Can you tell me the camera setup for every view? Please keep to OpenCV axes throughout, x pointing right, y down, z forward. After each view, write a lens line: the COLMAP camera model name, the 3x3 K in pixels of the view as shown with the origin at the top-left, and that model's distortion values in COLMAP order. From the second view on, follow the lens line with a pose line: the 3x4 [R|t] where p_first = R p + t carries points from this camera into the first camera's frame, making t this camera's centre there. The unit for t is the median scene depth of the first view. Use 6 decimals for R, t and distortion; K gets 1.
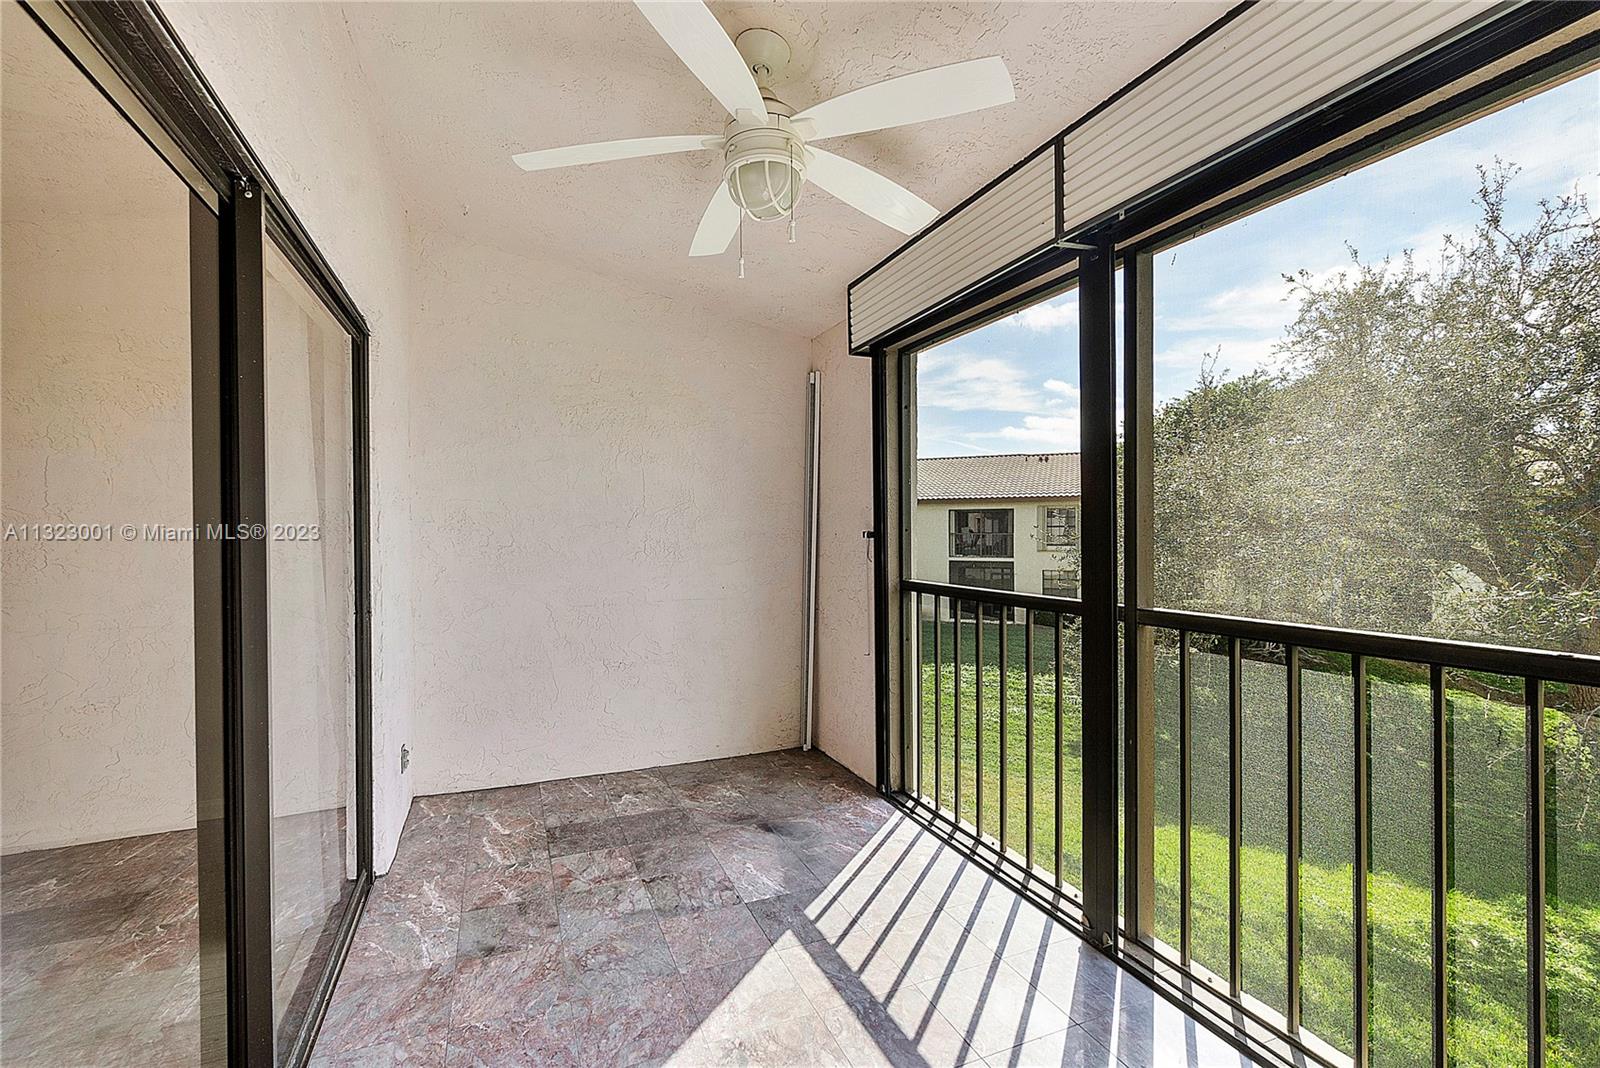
lens RADIAL K [[715.1, 0, 800.0], [0, 715.1, 534.0], [0, 0, 1]] dist [-0.001956, -0.000345]
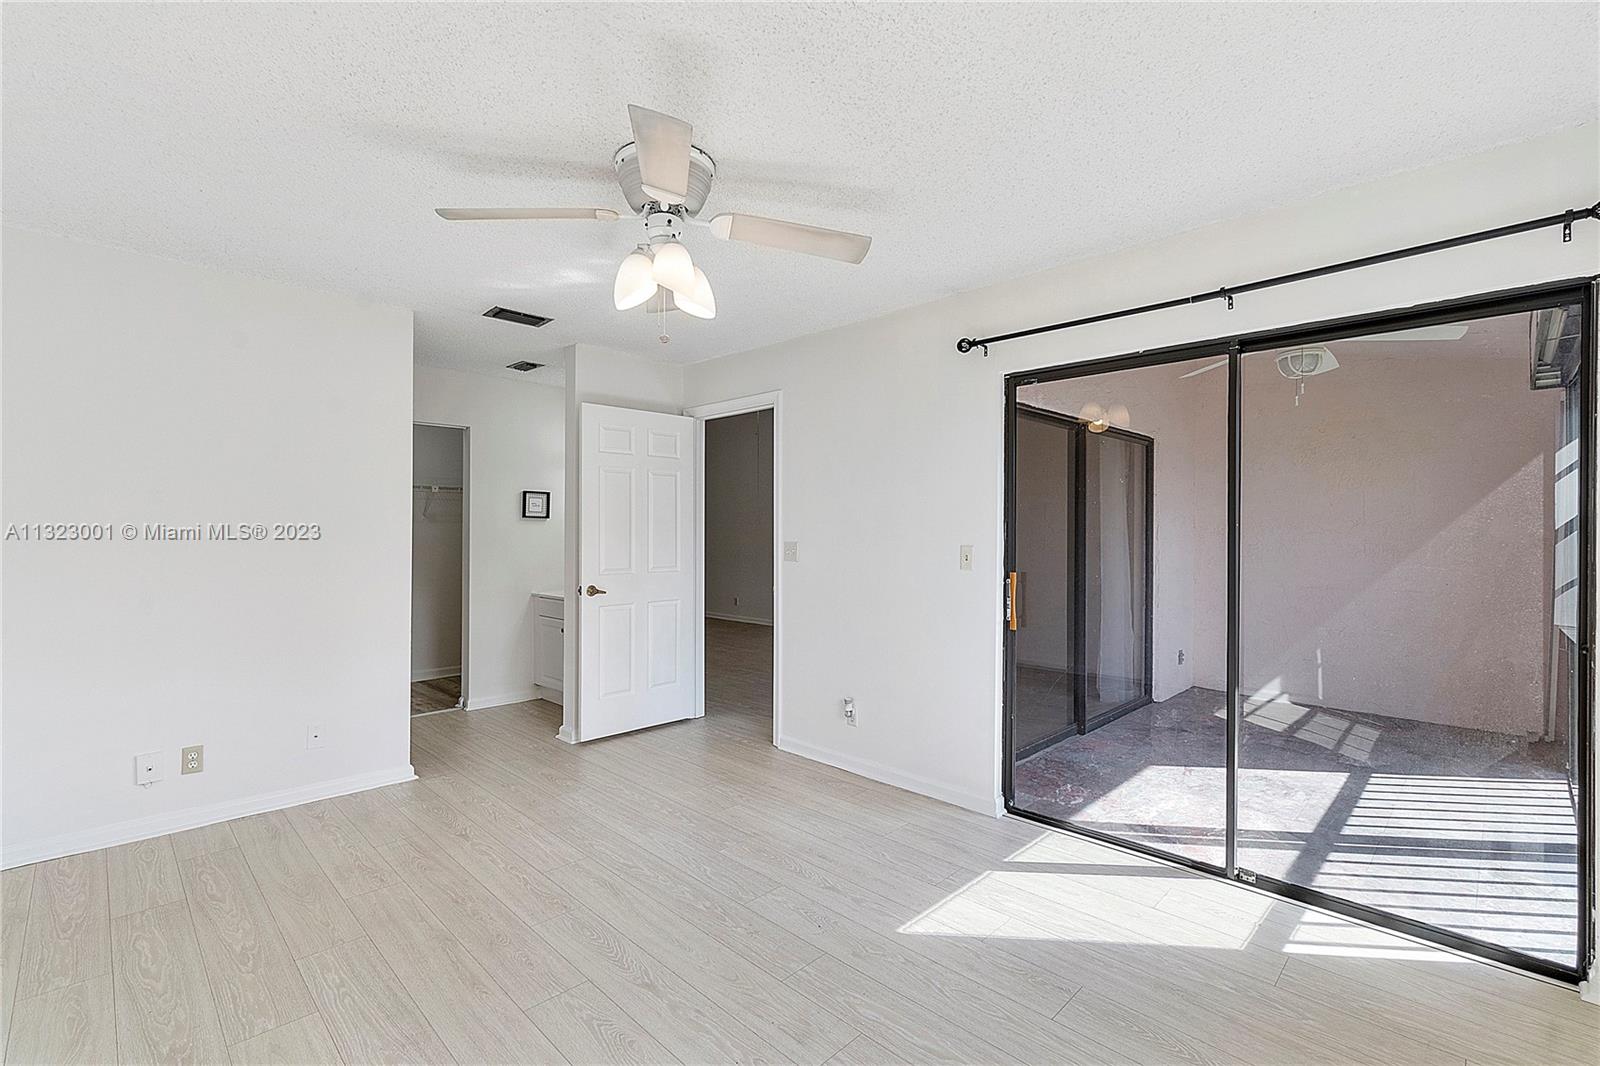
lens RADIAL K [[715.1, 0, 800.0], [0, 715.1, 533.0], [0, 0, 1]] dist [-0.001956, -0.000345]
pose [[0.381668, -0.006614, -0.924276, 1.152720], [0.005076, 0.999974, -0.005060, -0.020010], [0.924286, -0.002761, 0.381692, -0.936525]]
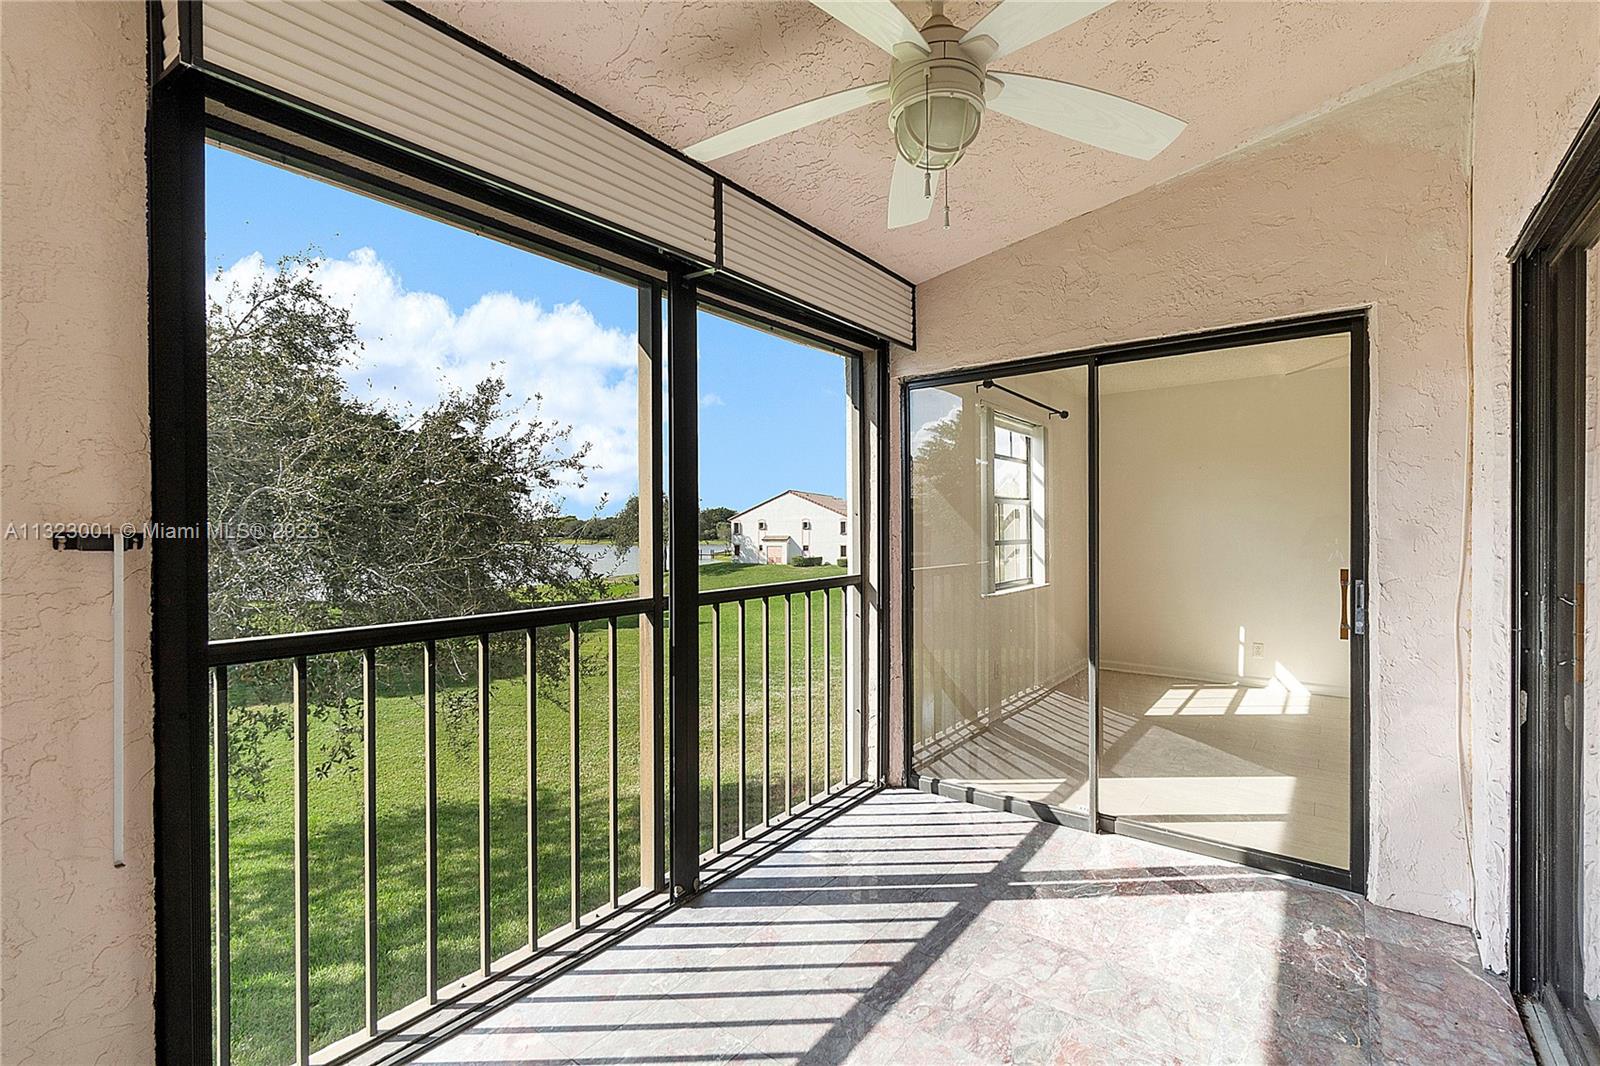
lens RADIAL K [[689.6, 0, 783.3], [0, 689.6, 524.8], [0, 0, 1]] dist [-0.001332, -0.000104]
pose [[-0.461548, -0.014682, 0.886994, -0.655449], [-0.007358, 0.999892, 0.012722, -0.039175], [-0.887085, -0.000655, -0.461606, 1.438714]]
